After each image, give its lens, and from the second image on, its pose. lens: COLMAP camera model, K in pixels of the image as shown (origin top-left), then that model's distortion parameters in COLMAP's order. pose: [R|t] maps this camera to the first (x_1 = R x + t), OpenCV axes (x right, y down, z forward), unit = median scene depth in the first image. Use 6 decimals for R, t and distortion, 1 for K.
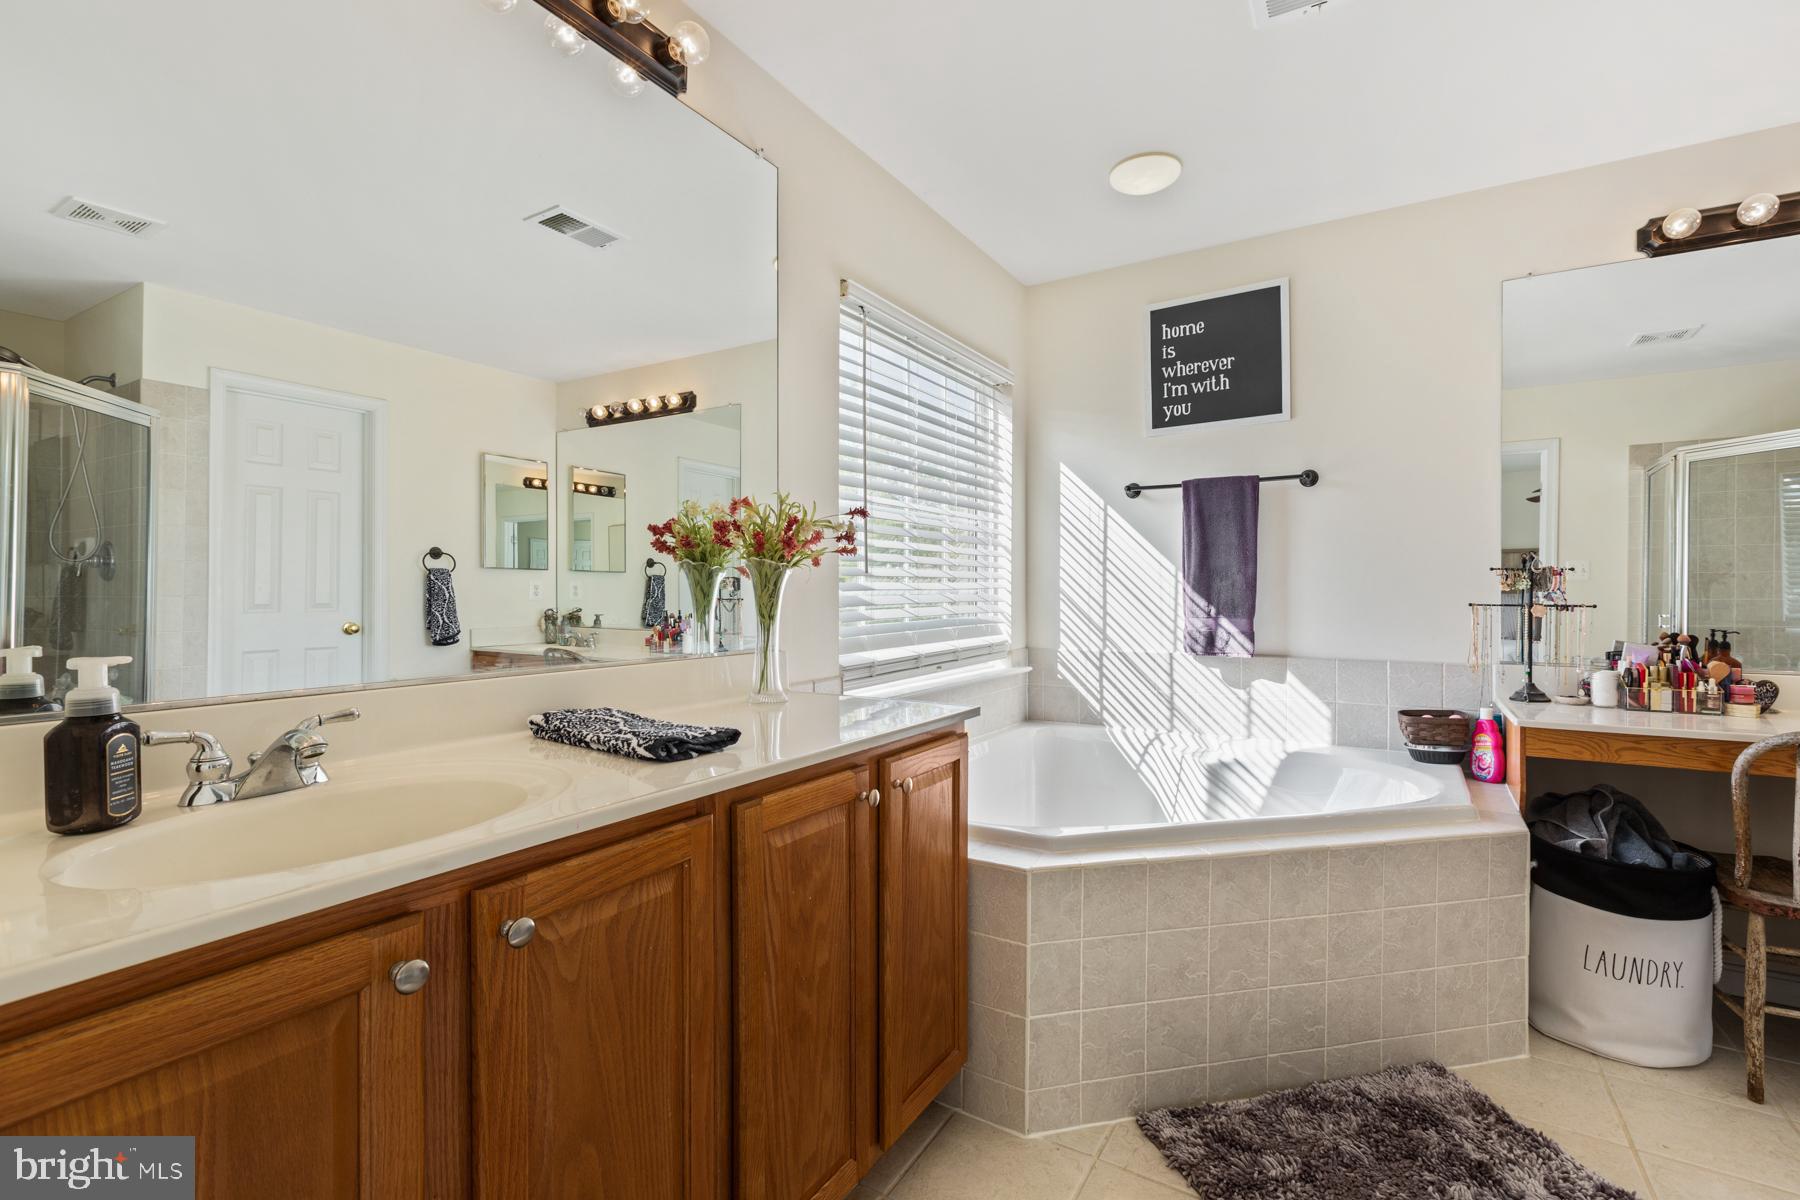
lens RADIAL K [[805.9, 0, 895.5], [0, 805.9, 596.2], [0, 0, 1]] dist [-0.000699, -0.000469]
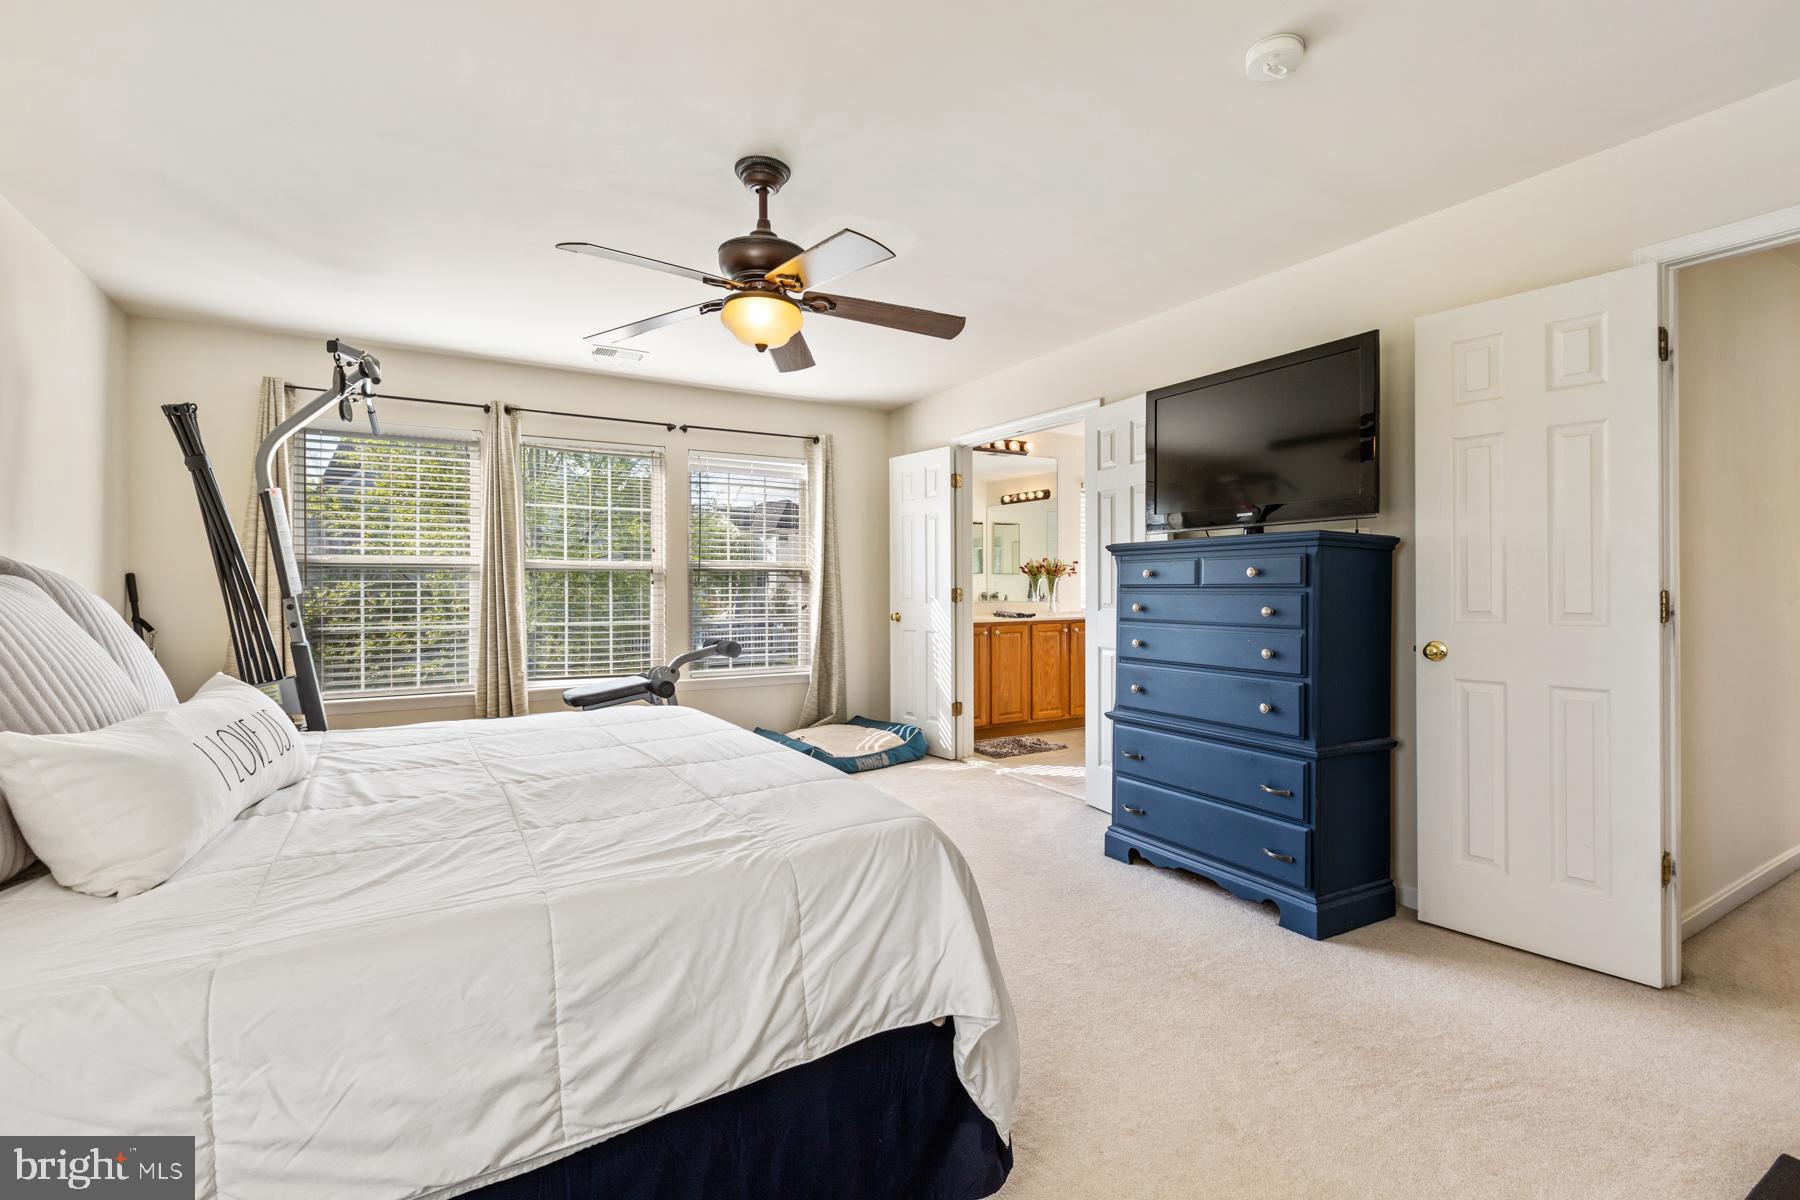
lens RADIAL K [[805.9, 0, 900.4], [0, 805.9, 592.8], [0, 0, 1]] dist [-0.000699, -0.000469]
pose [[0.886793, 0.003009, -0.462156, 0.379548], [0.000201, 0.999976, 0.006895, 0.002798], [0.462166, -0.006208, 0.886772, -1.050090]]
